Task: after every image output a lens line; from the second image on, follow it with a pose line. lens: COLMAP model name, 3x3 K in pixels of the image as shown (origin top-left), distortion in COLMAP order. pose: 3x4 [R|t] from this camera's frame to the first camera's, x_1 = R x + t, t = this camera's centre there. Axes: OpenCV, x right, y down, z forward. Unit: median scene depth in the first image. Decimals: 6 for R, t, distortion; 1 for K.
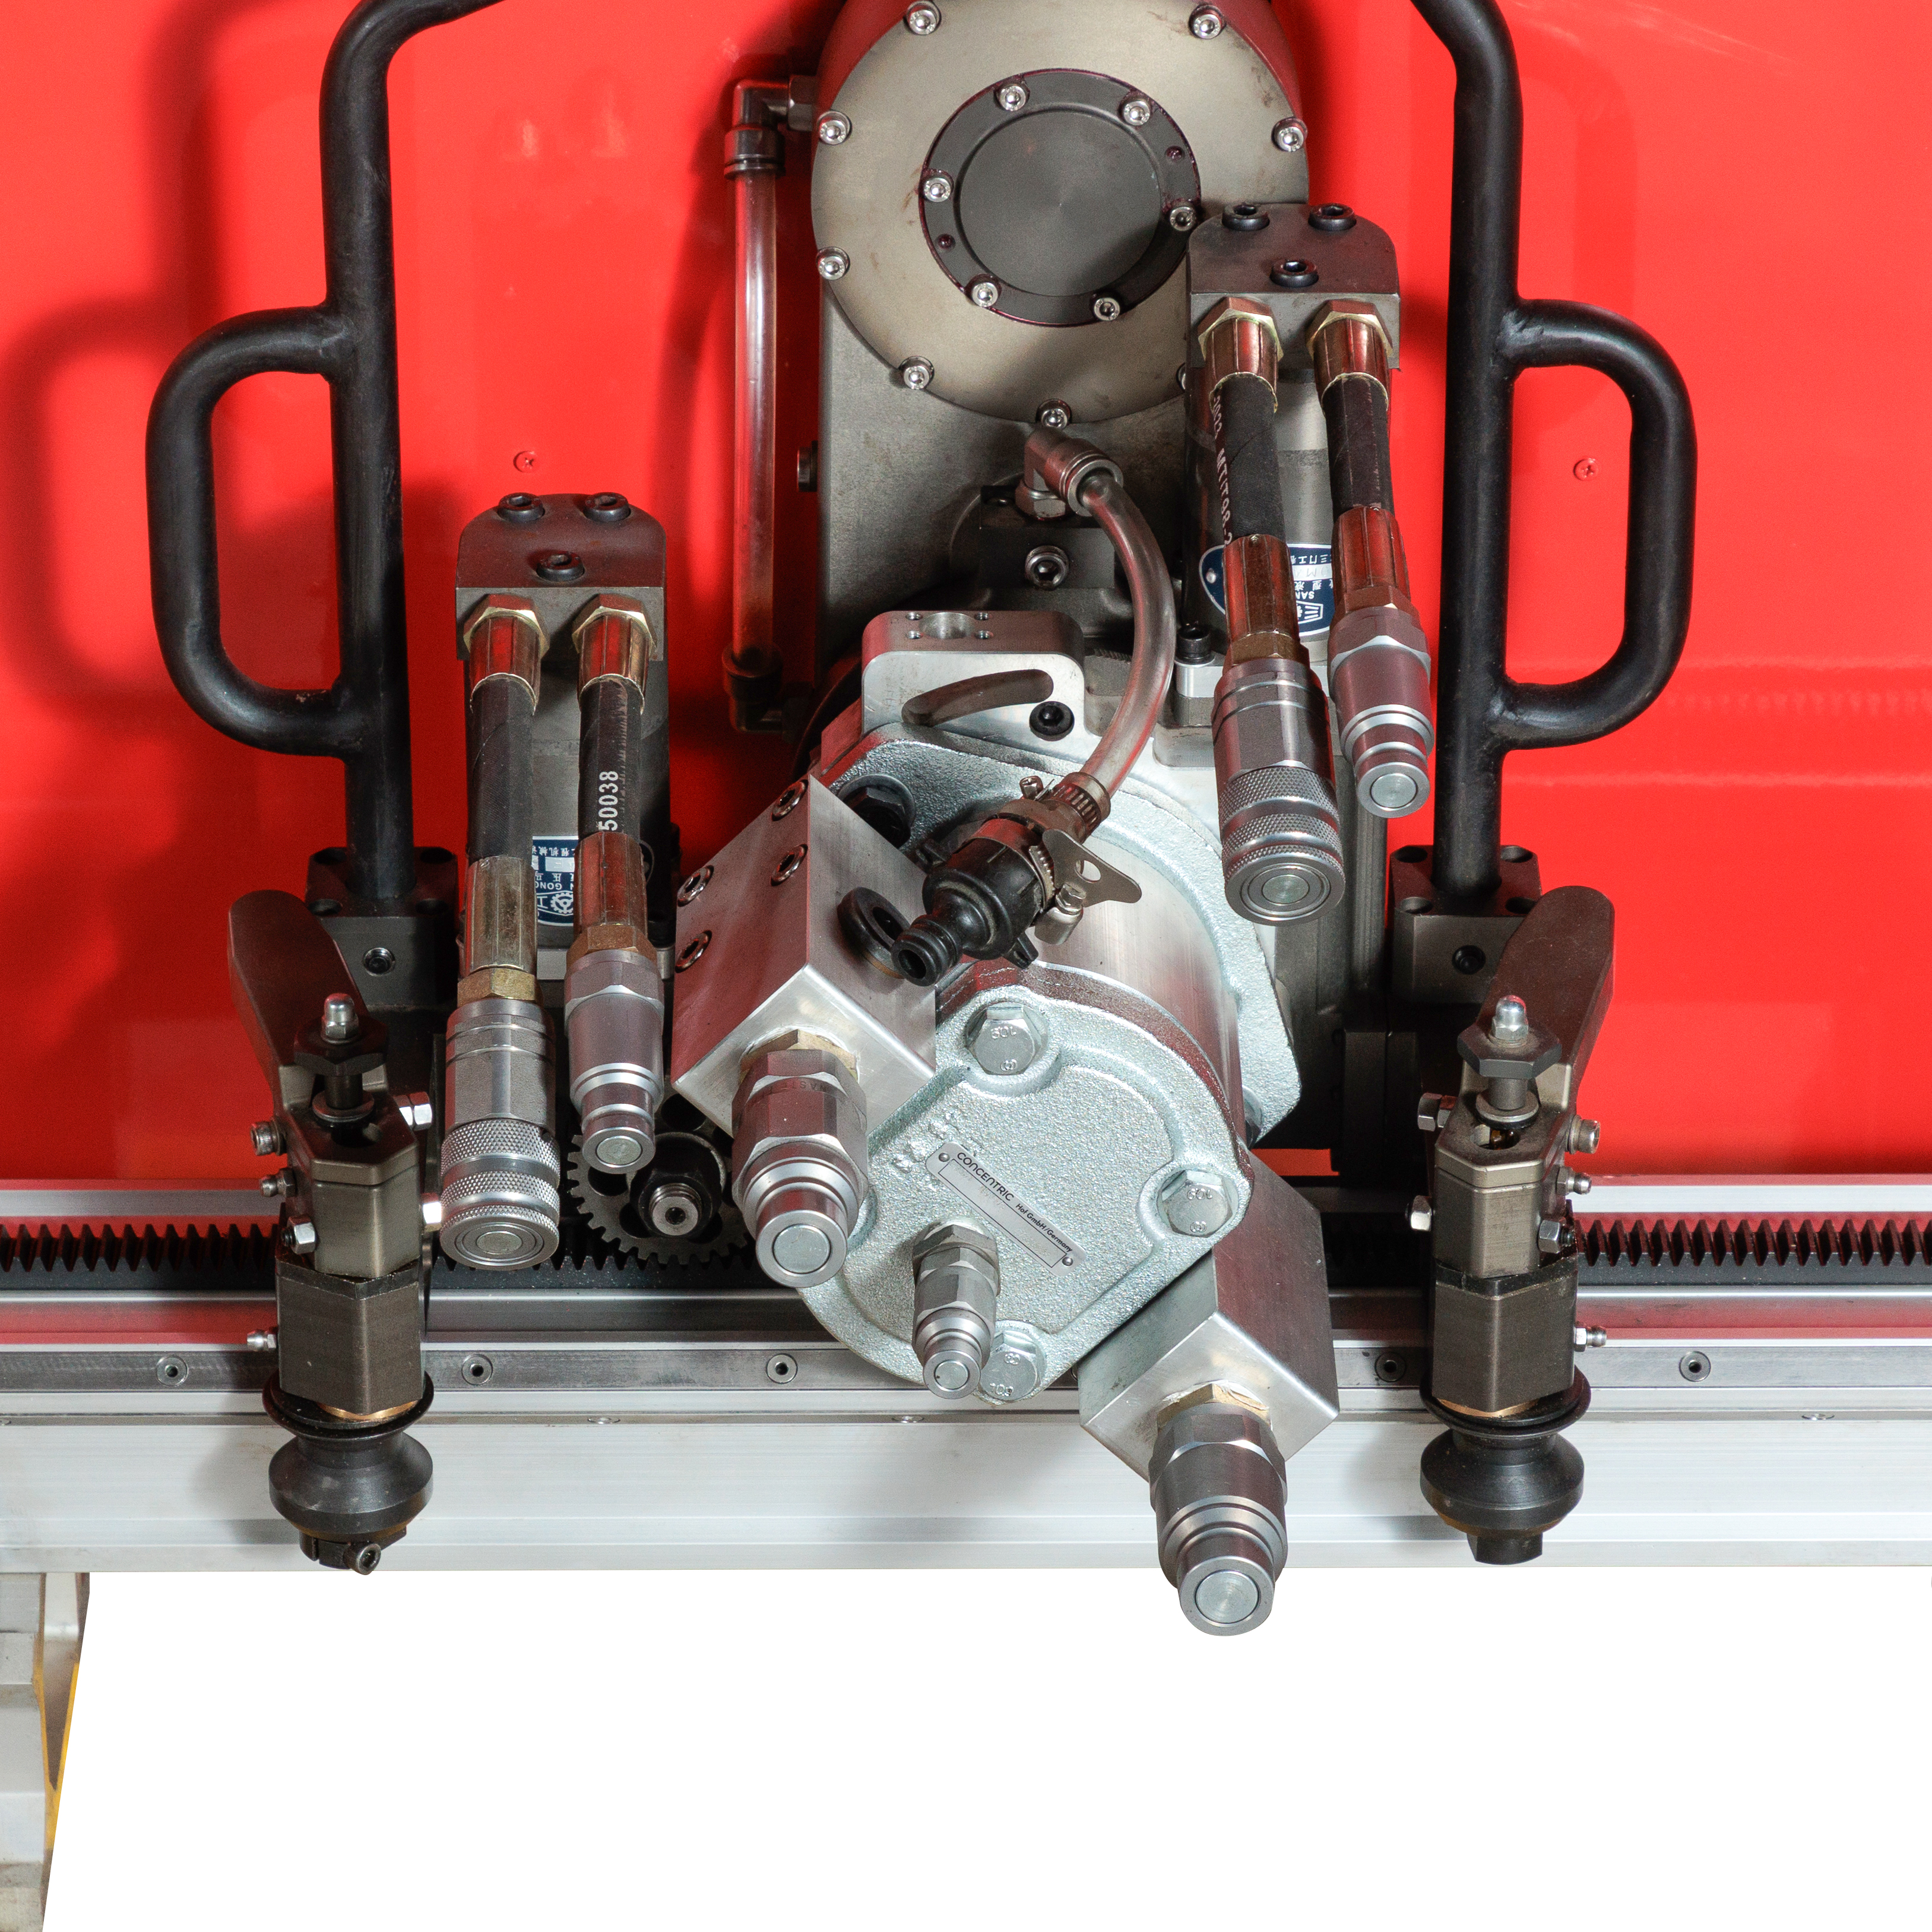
lens RADIAL K [[8429.2, 0, 966.2], [0, 8429.2, 972.4], [0, 0, 1]] dist [0.091109, 0.000000]
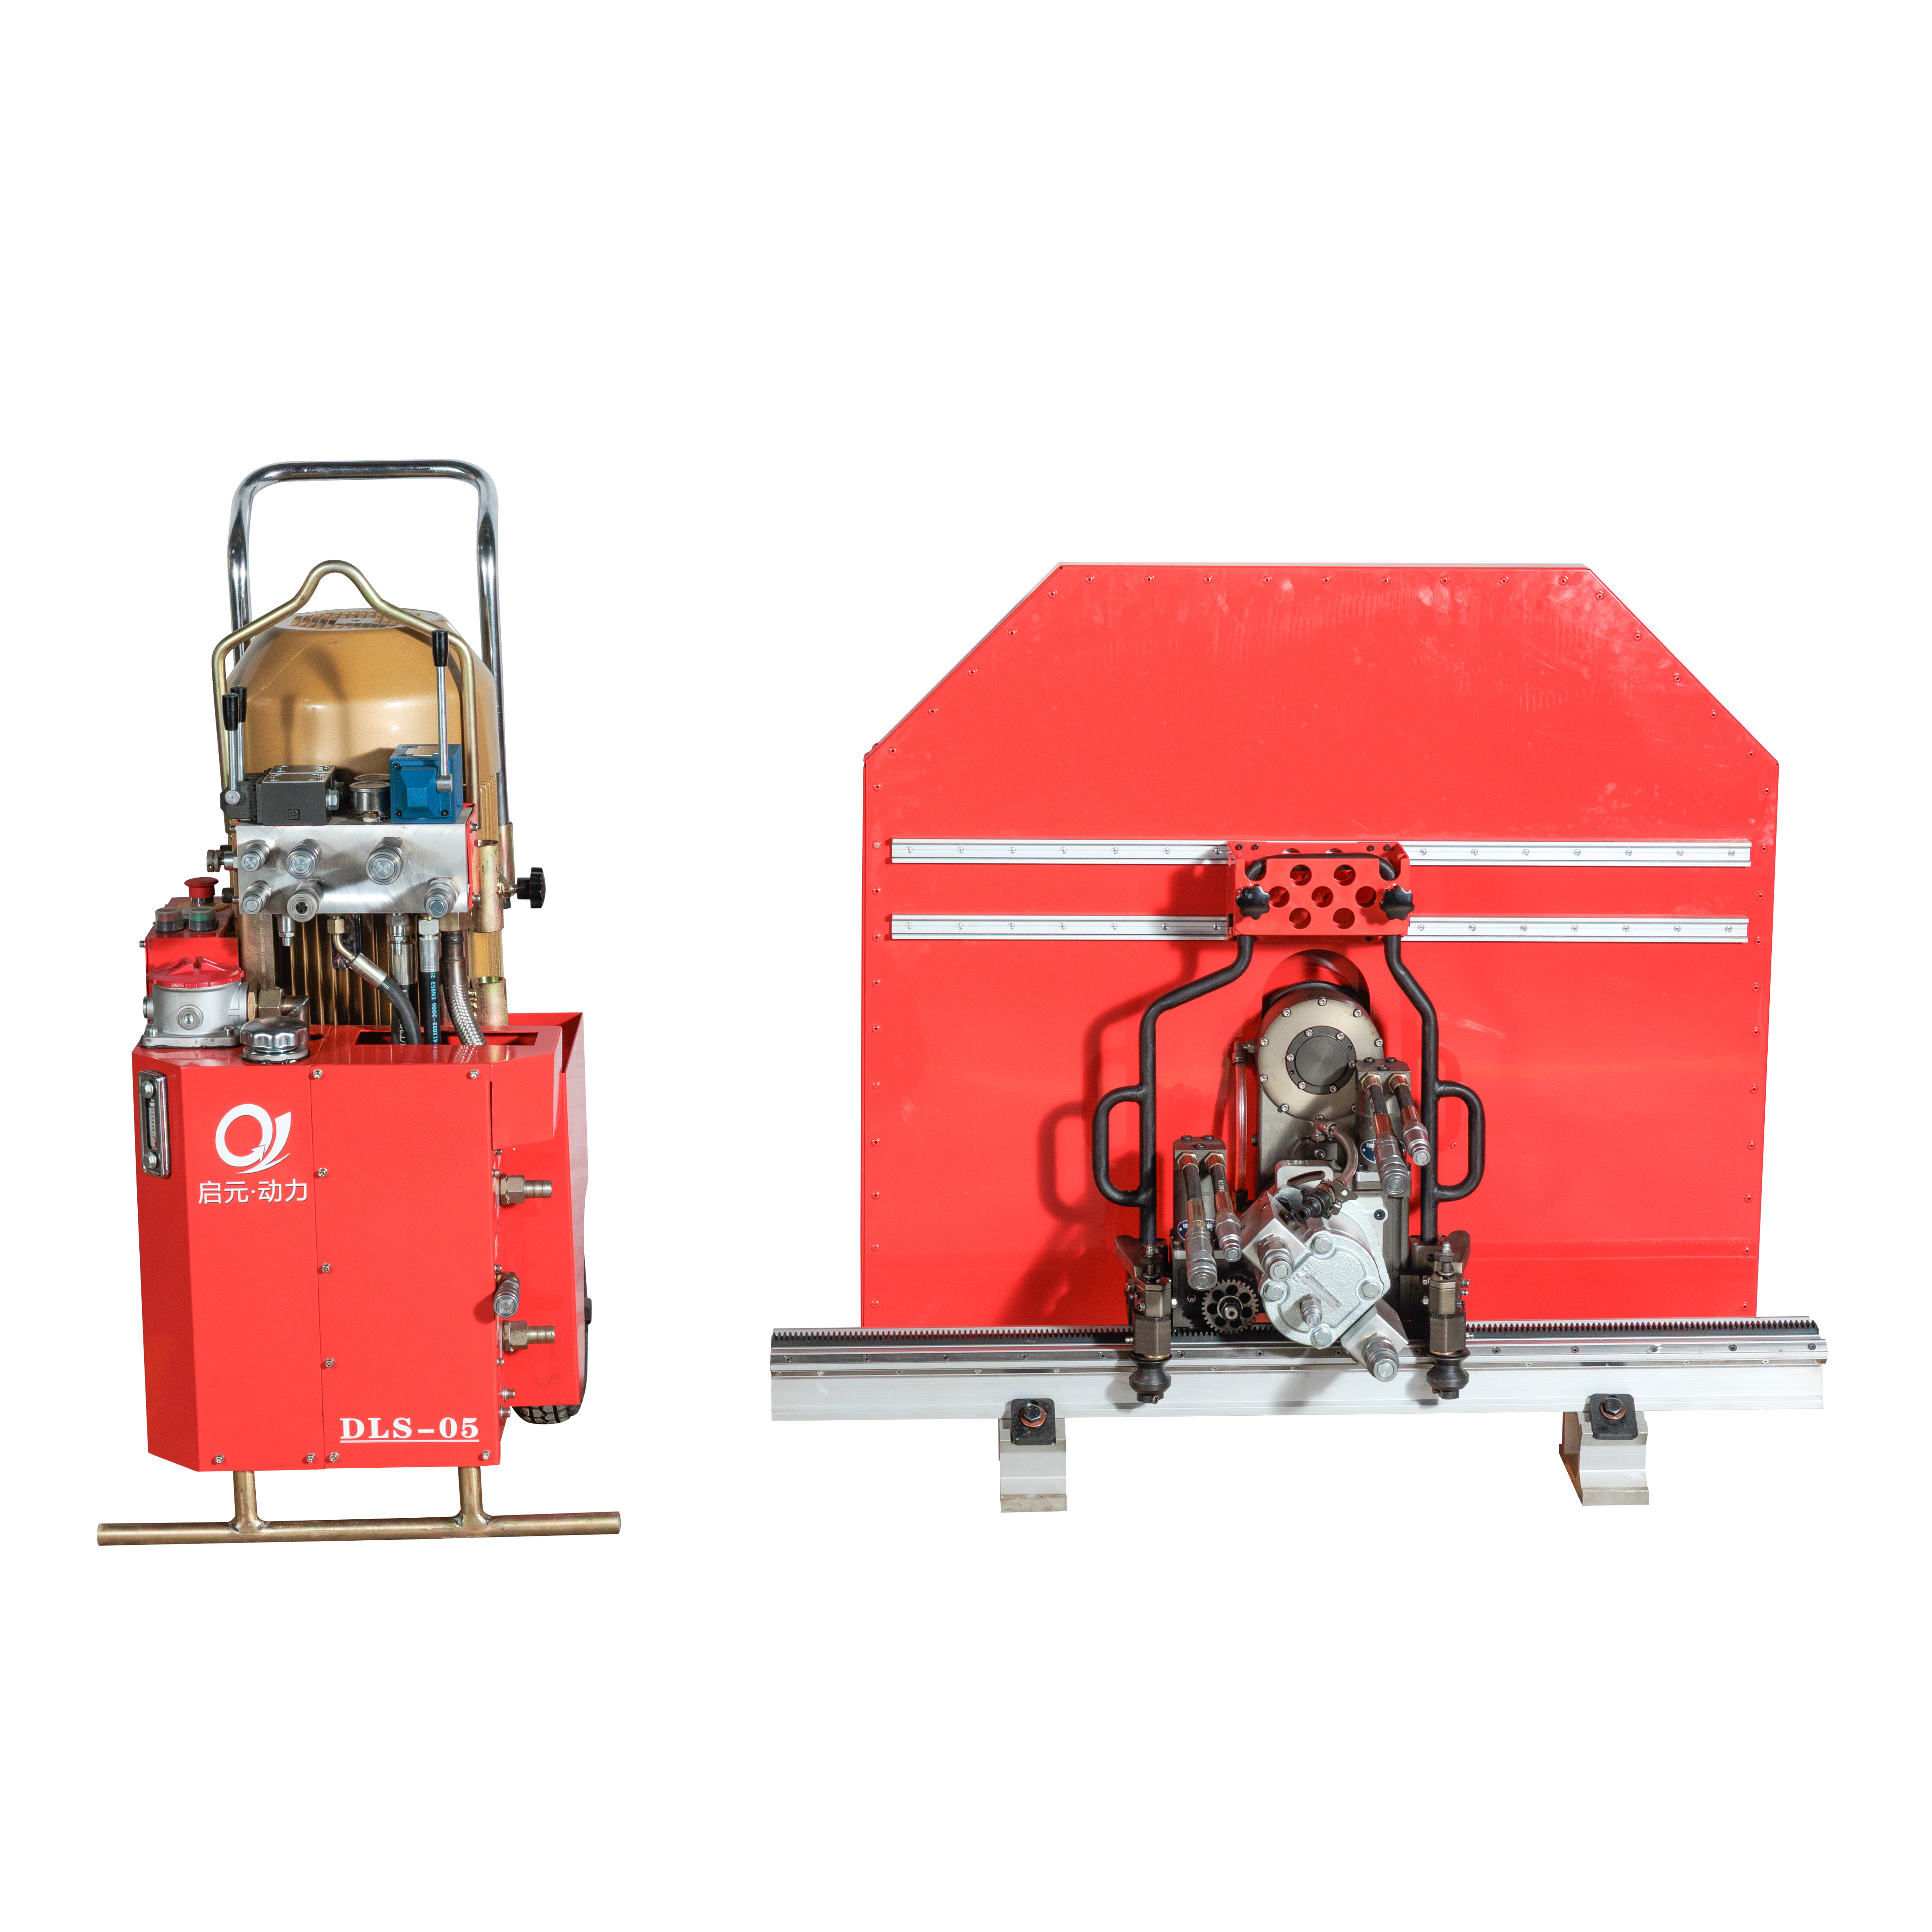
lens RADIAL K [[4312.1, 0, 965.4], [0, 4312.1, 959.7], [0, 0, 1]] dist [0.076779, 0.000000]
pose [[0.999911, -0.012937, -0.003297, -0.149178], [0.011411, 0.956331, -0.292064, 0.455171], [0.006932, 0.292001, 0.956393, -0.956450]]
